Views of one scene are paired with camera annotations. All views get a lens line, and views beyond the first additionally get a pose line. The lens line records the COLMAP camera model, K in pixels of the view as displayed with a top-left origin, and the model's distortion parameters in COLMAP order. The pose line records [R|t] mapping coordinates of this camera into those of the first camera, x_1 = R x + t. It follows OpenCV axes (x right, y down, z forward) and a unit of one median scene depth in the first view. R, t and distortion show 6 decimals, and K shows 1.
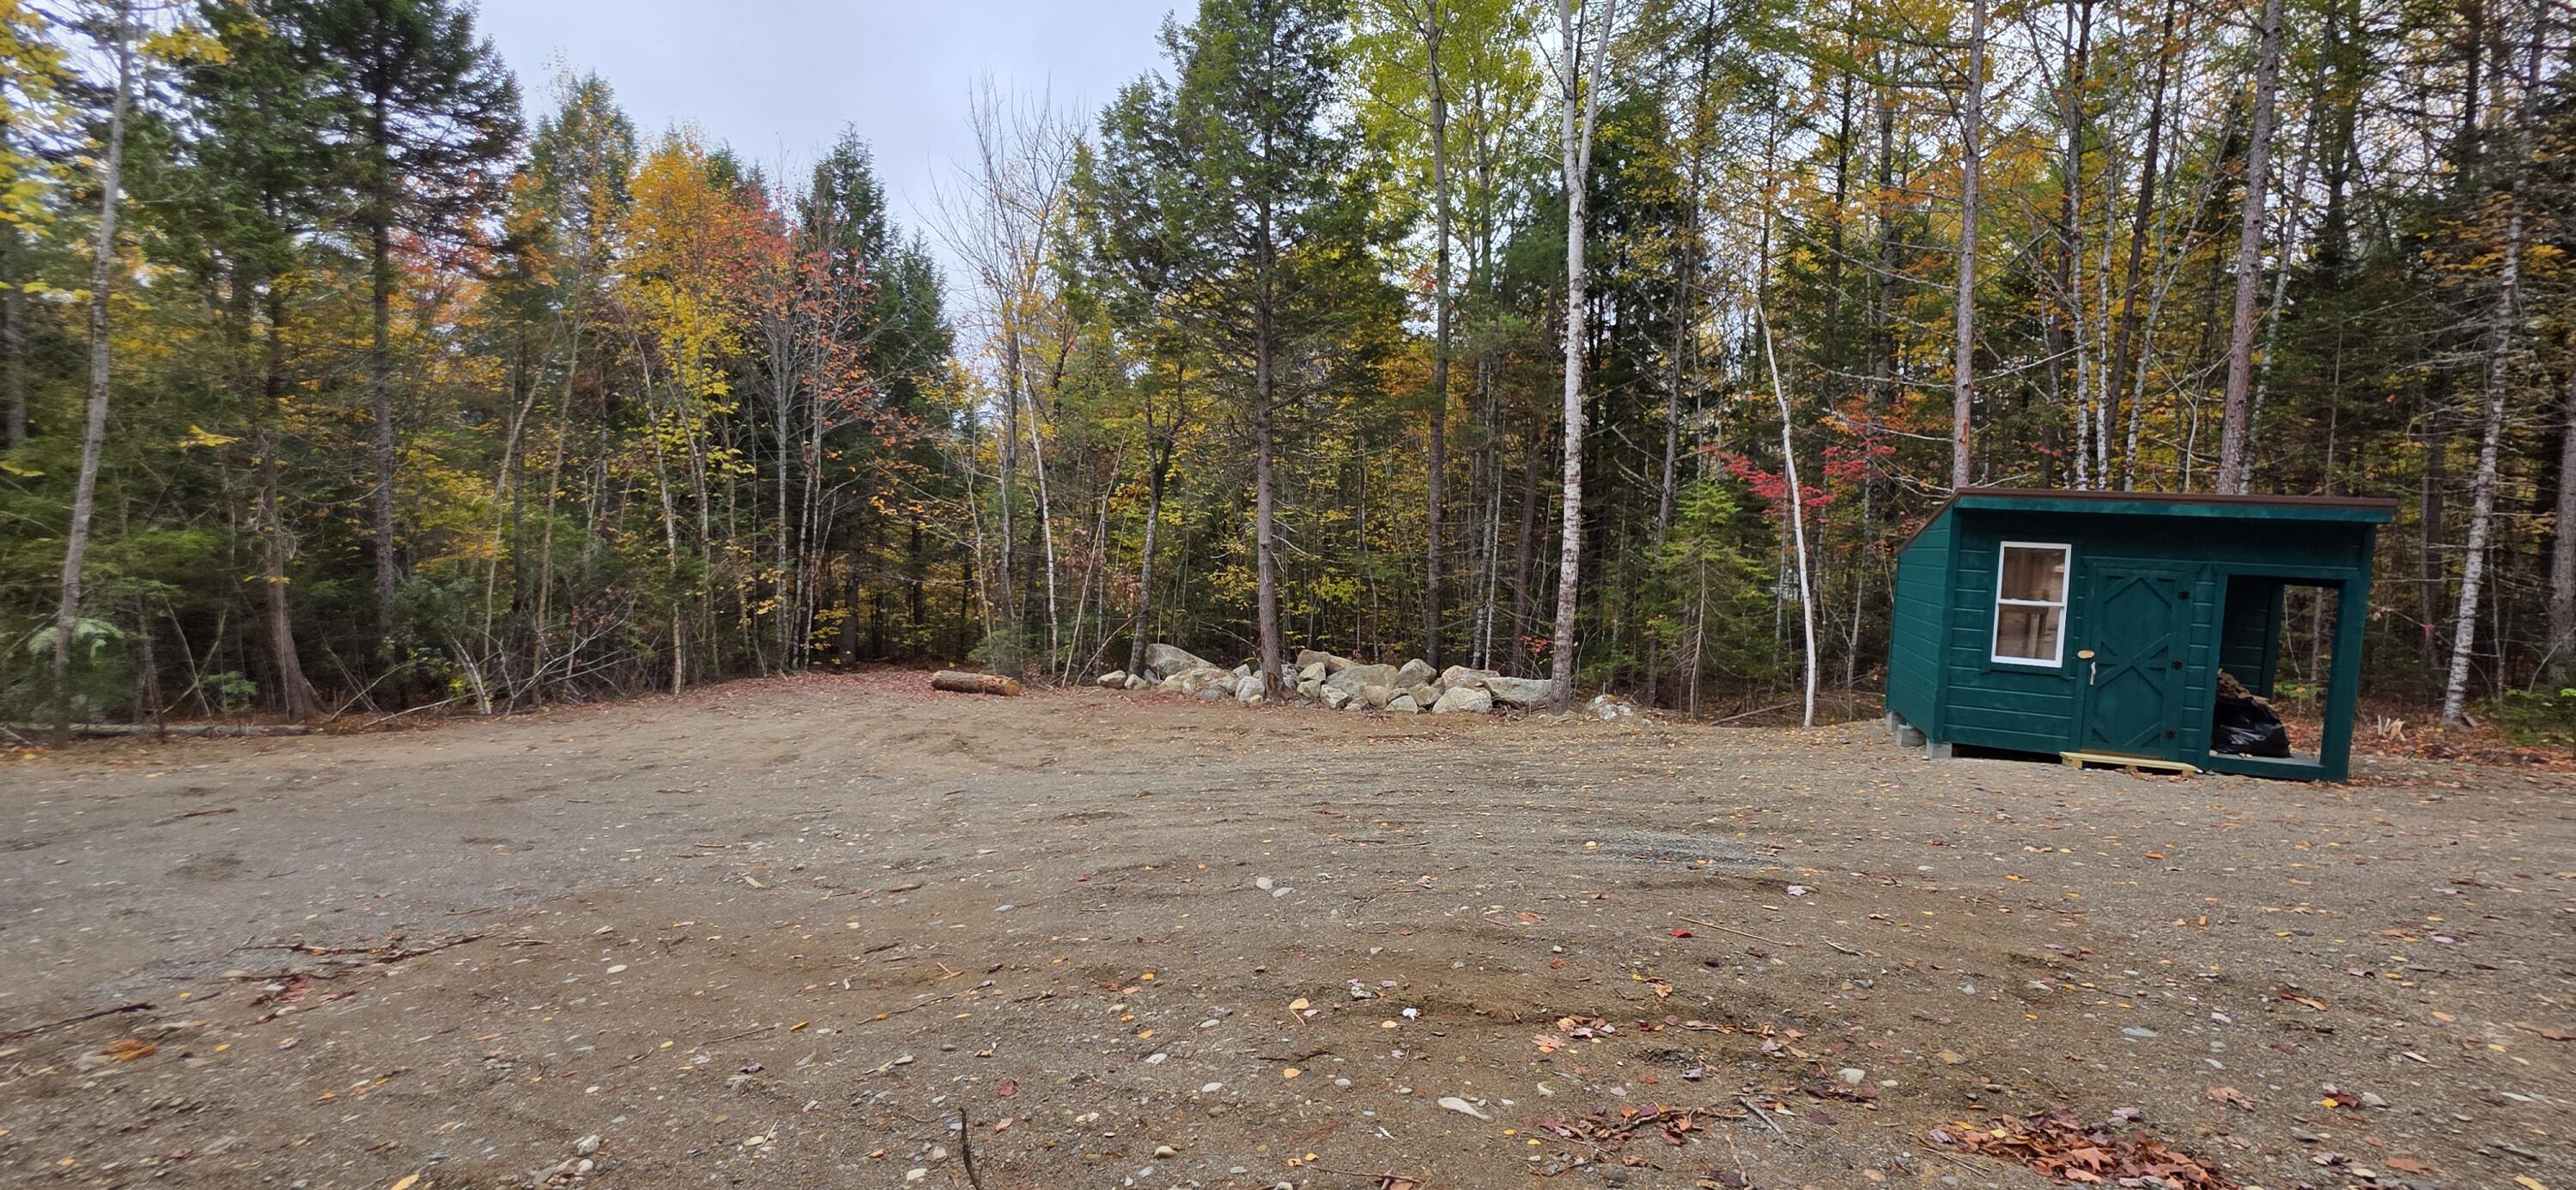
lens RADIAL K [[1050.8, 0, 1300.4], [0, 1050.8, 588.9], [0, 0, 1]] dist [0.010495, 0.000099]
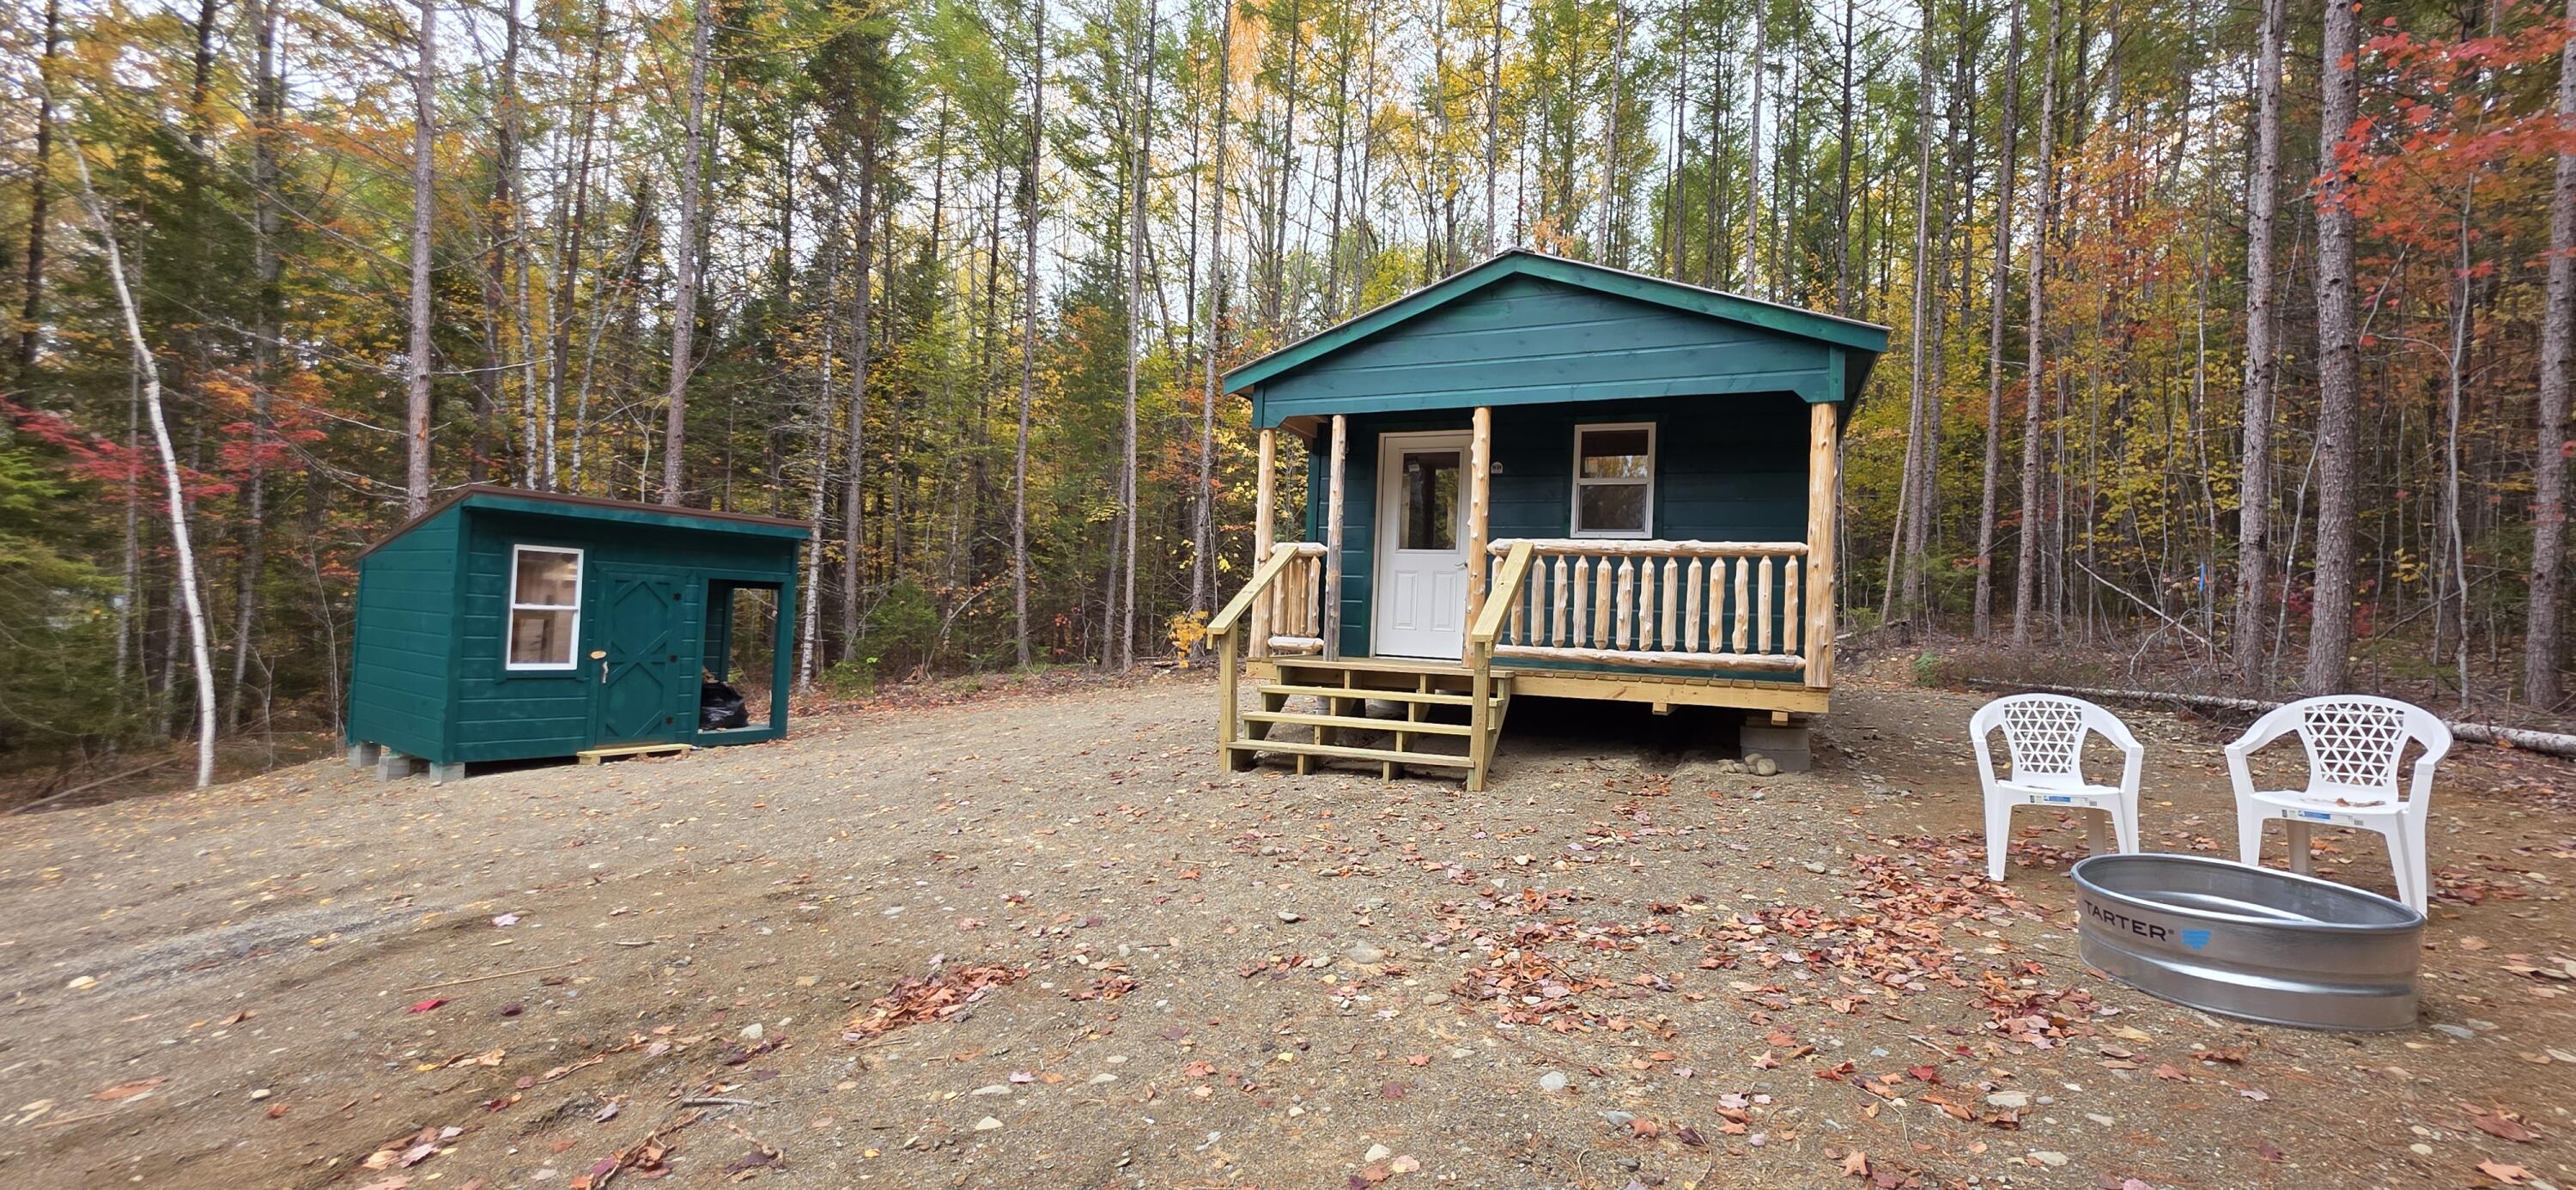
lens RADIAL K [[1050.8, 0, 1300.4], [0, 1050.8, 588.9], [0, 0, 1]] dist [0.010495, 0.000099]
pose [[0.211500, -0.002057, 0.977376, -0.206239], [0.029391, 0.999559, -0.004256, 0.034215], [-0.976936, 0.029626, 0.211467, 0.155695]]
